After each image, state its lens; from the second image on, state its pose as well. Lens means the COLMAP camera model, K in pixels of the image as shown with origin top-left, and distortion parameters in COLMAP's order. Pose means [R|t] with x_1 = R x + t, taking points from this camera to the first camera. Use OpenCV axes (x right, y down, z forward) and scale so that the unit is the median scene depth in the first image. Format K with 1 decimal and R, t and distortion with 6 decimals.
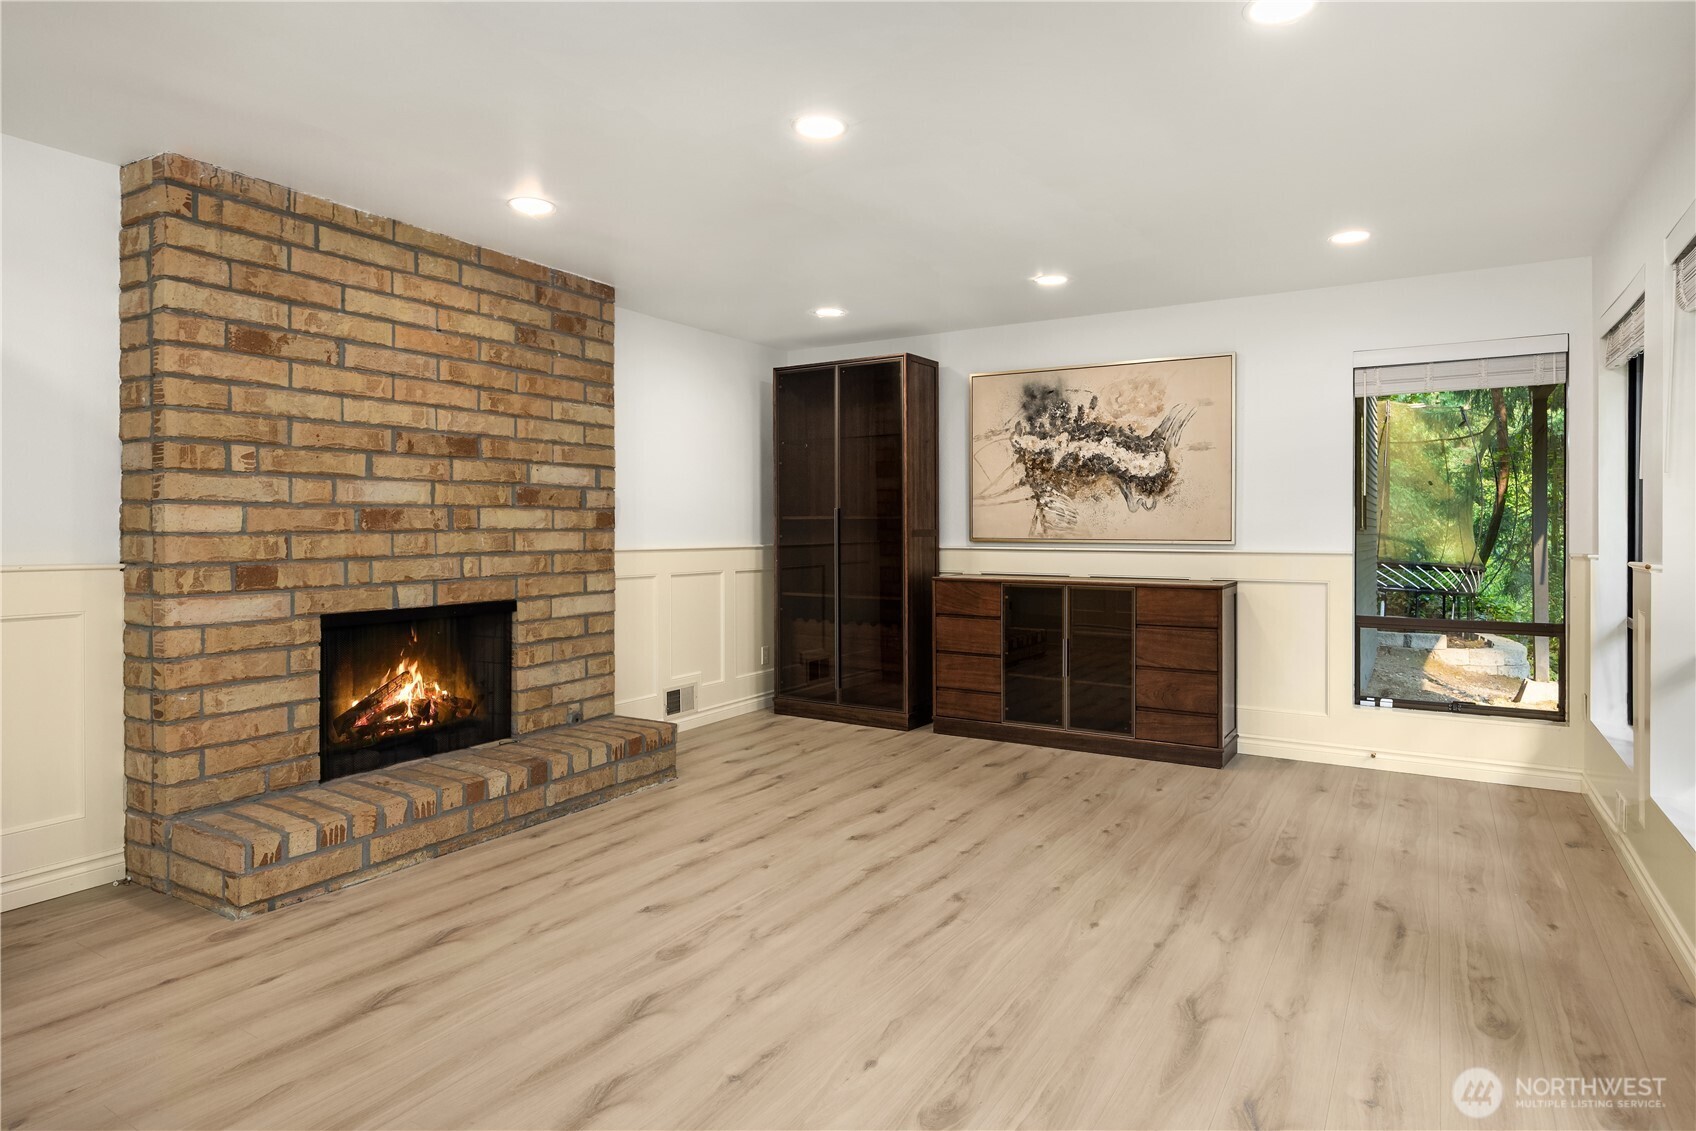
lens RADIAL K [[965.8, 0, 857.3], [0, 965.8, 532.8], [0, 0, 1]] dist [-0.002779, 0.002279]
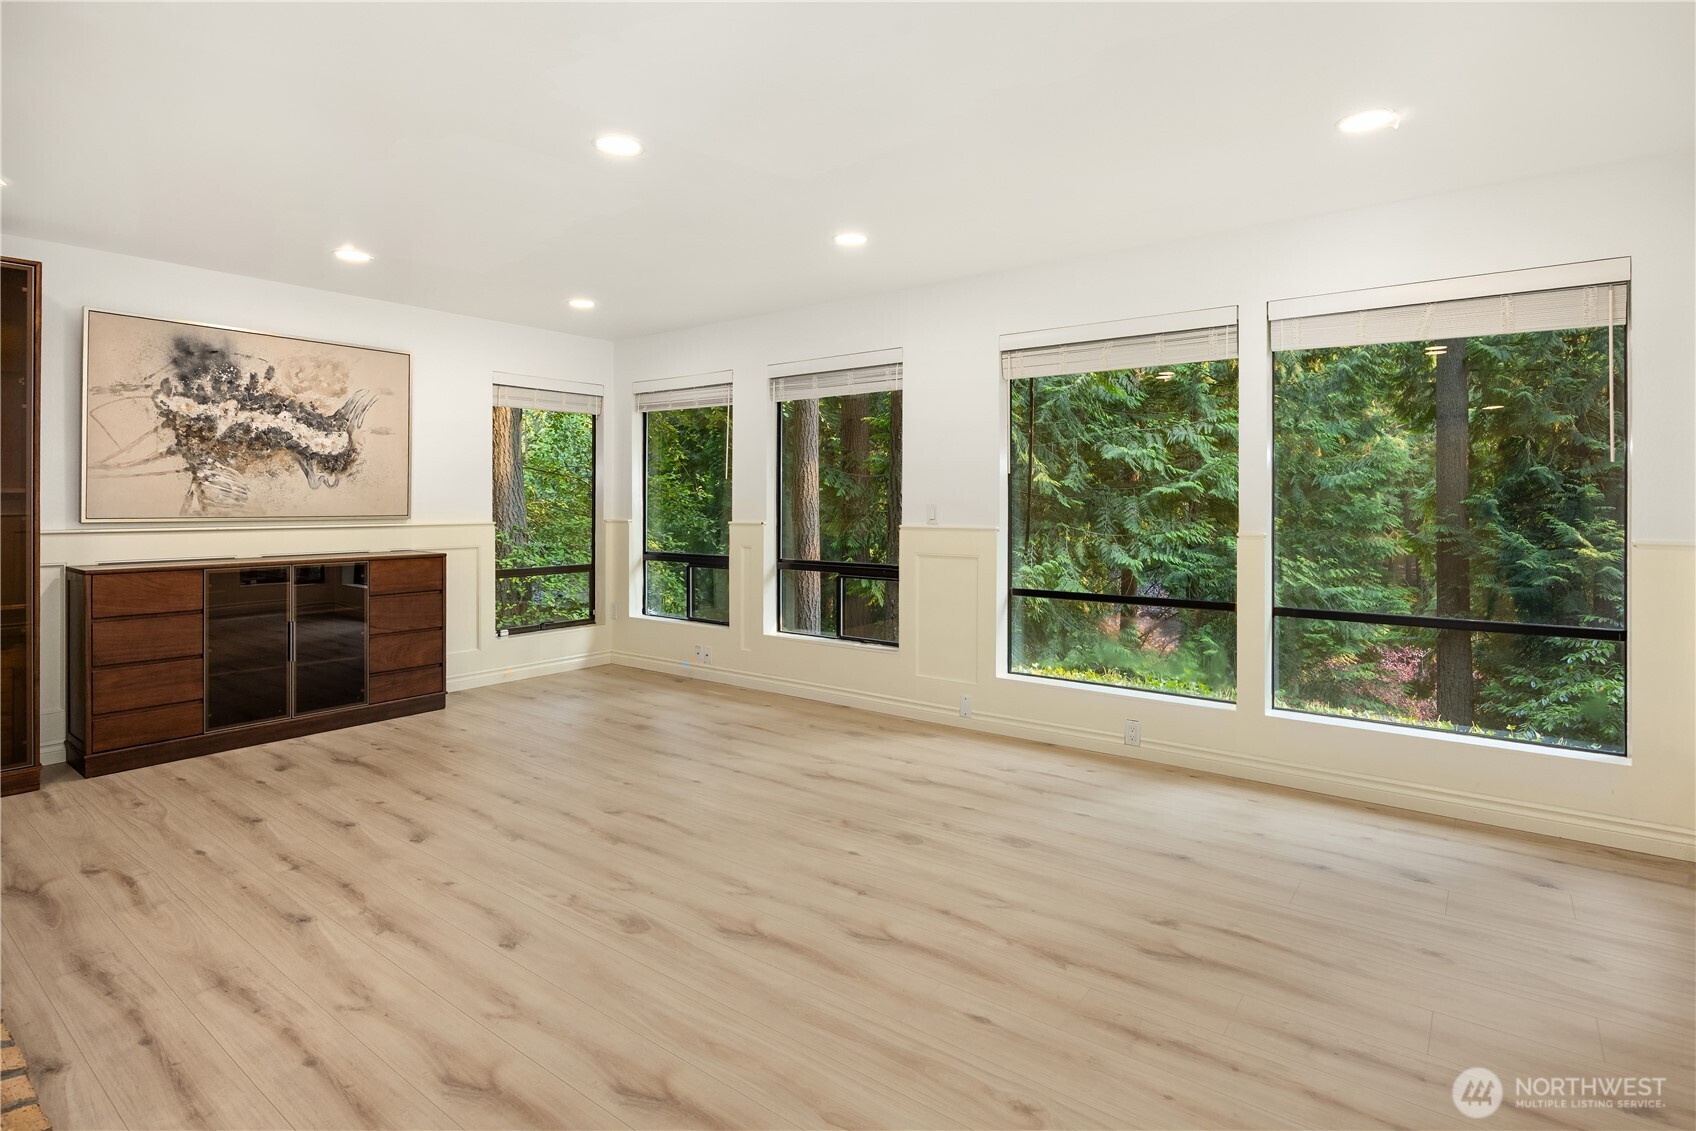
lens RADIAL K [[846.4, 0, 868.5], [0, 846.4, 498.1], [0, 0, 1]] dist [-0.000681, 0.000531]
pose [[0.094625, 0.004694, 0.995502, -0.537952], [0.006360, 0.999966, -0.005319, -0.003583], [-0.995493, 0.006835, 0.094592, 0.341358]]
